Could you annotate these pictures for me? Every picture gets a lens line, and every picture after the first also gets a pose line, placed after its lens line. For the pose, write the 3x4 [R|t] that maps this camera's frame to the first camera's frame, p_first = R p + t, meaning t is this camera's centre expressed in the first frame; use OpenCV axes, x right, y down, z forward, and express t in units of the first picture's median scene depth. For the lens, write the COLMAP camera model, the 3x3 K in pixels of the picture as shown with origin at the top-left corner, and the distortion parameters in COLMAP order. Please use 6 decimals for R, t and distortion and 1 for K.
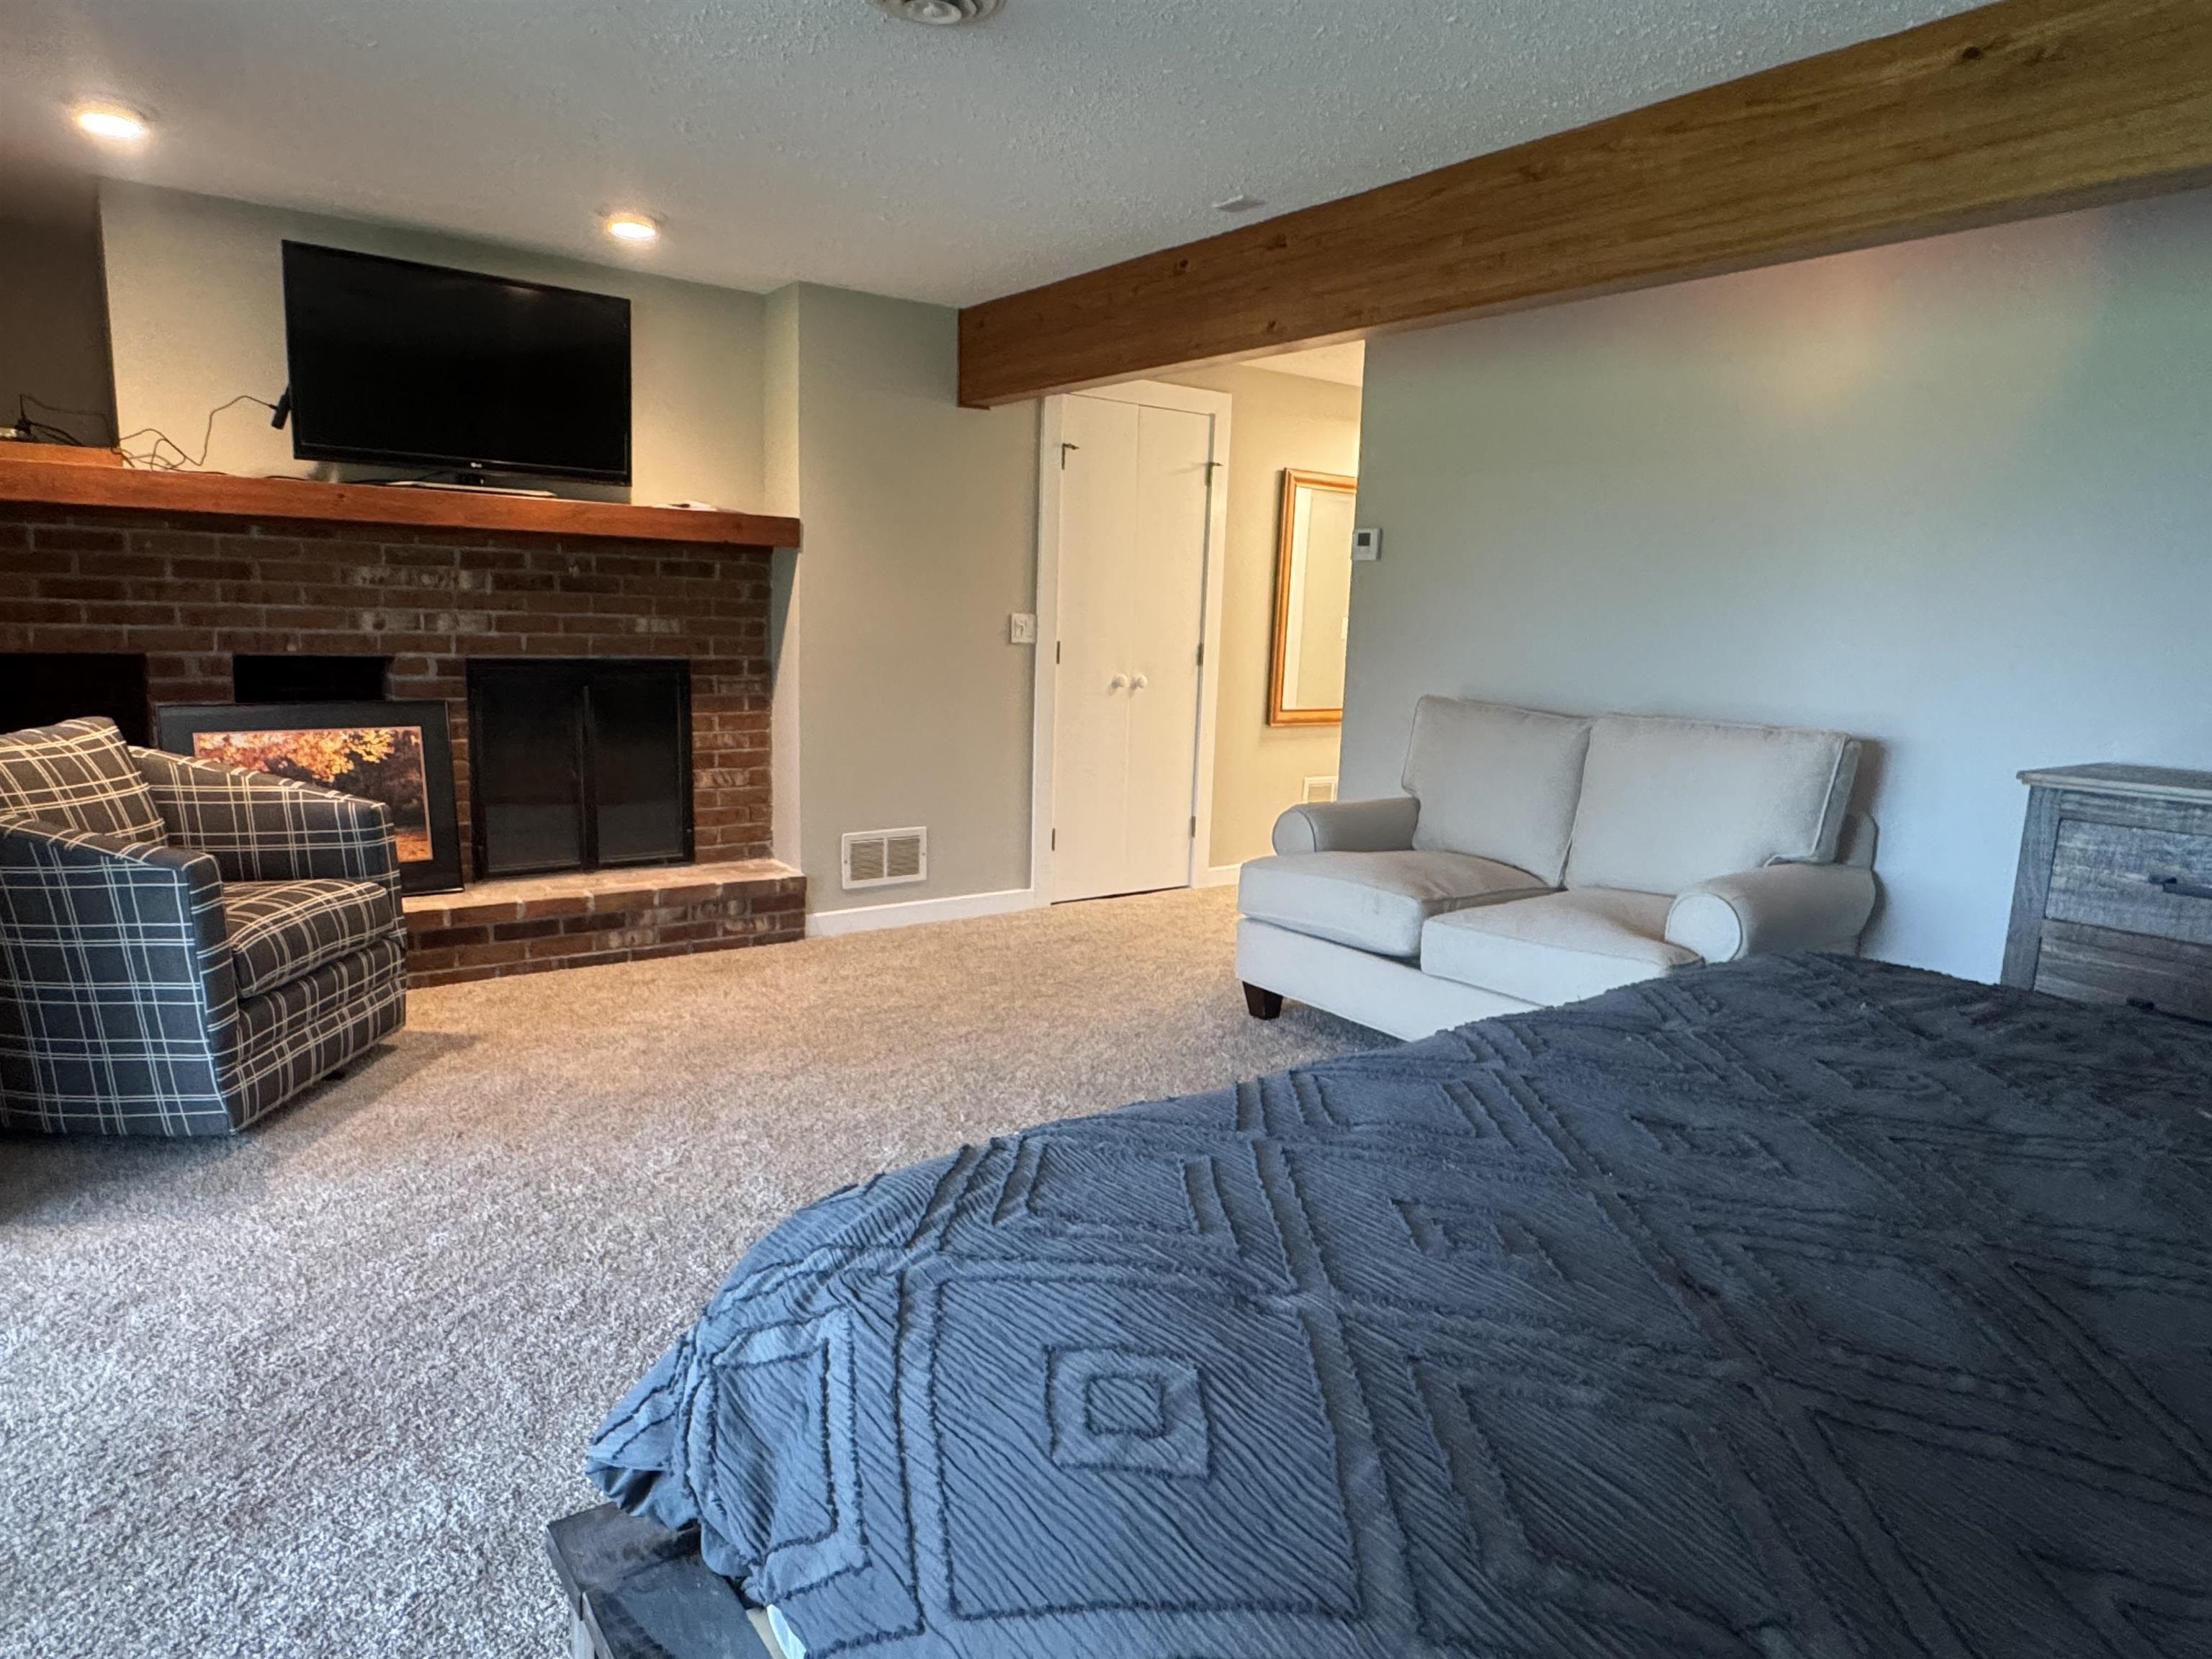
lens RADIAL K [[1339.2, 0, 1106.0], [0, 1339.2, 829.5], [0, 0, 1]] dist [0.000164, 0.000084]
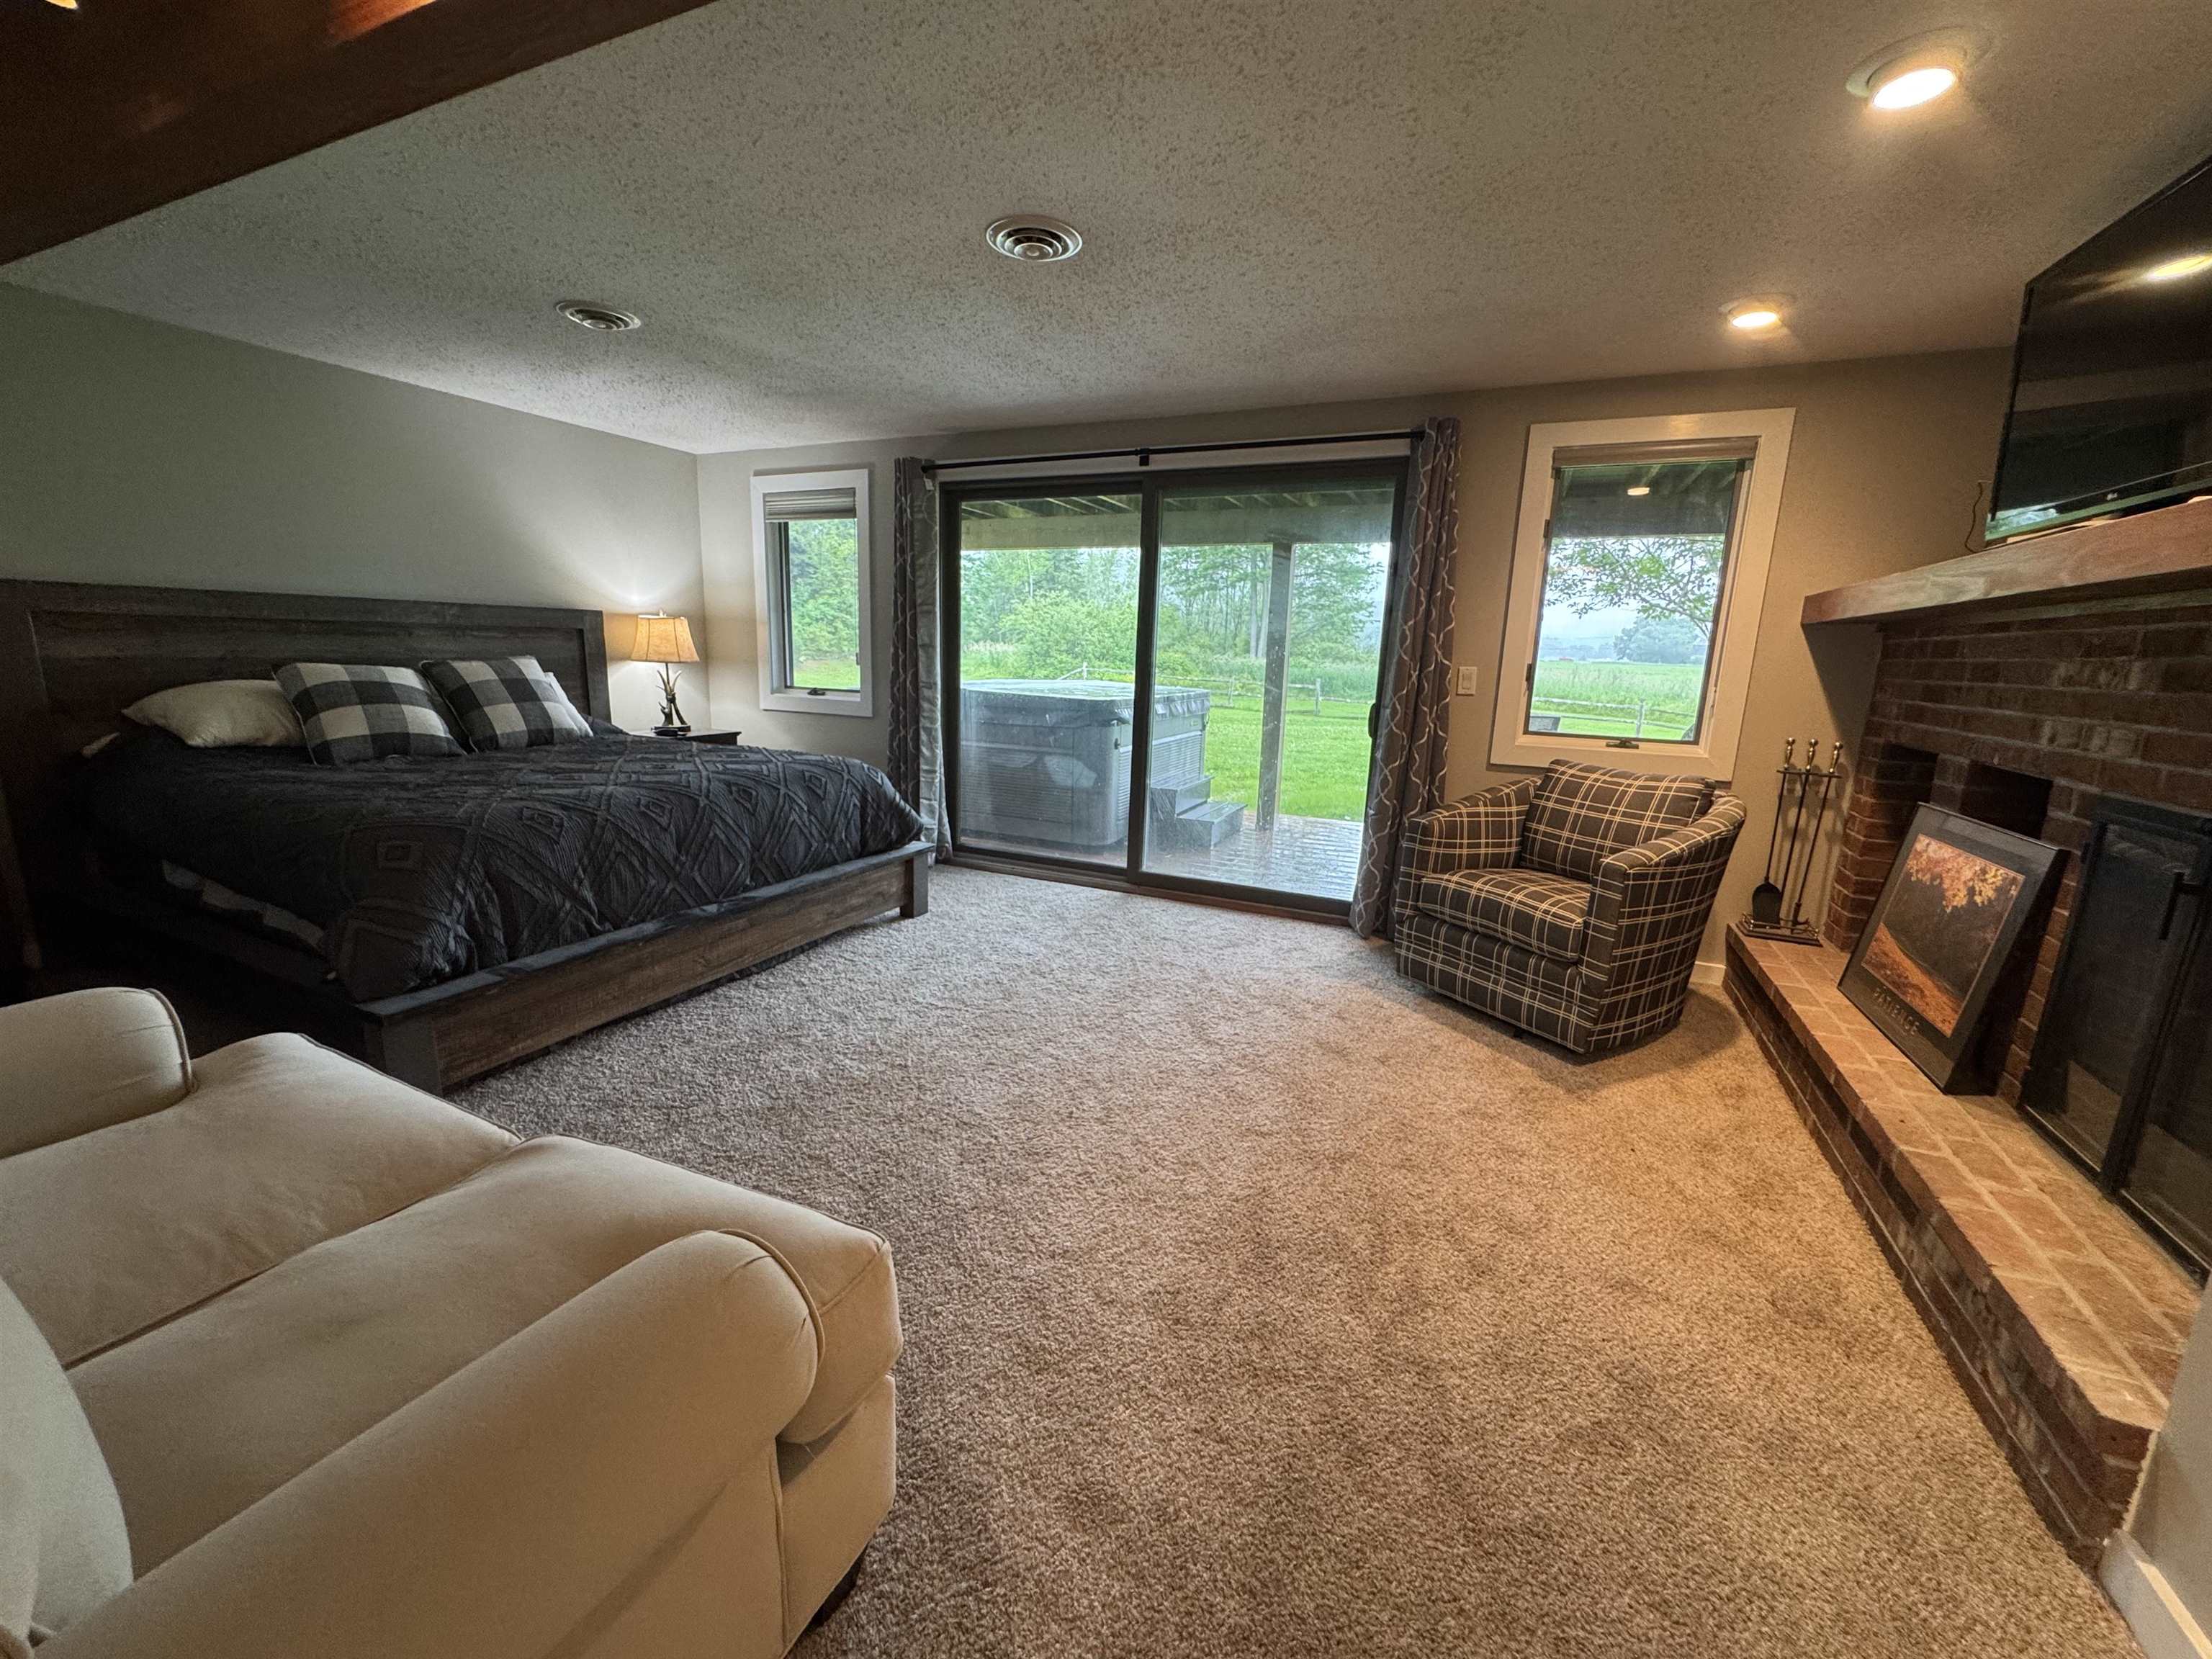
lens RADIAL K [[885.4, 0, 1106.0], [0, 885.4, 829.5], [0, 0, 1]] dist [-0.001802, -0.000429]
pose [[-0.879986, 0.030608, -0.474012, 0.161560], [-0.141269, 0.935902, 0.322693, -0.187199], [0.453506, 0.350928, -0.819257, 1.166412]]
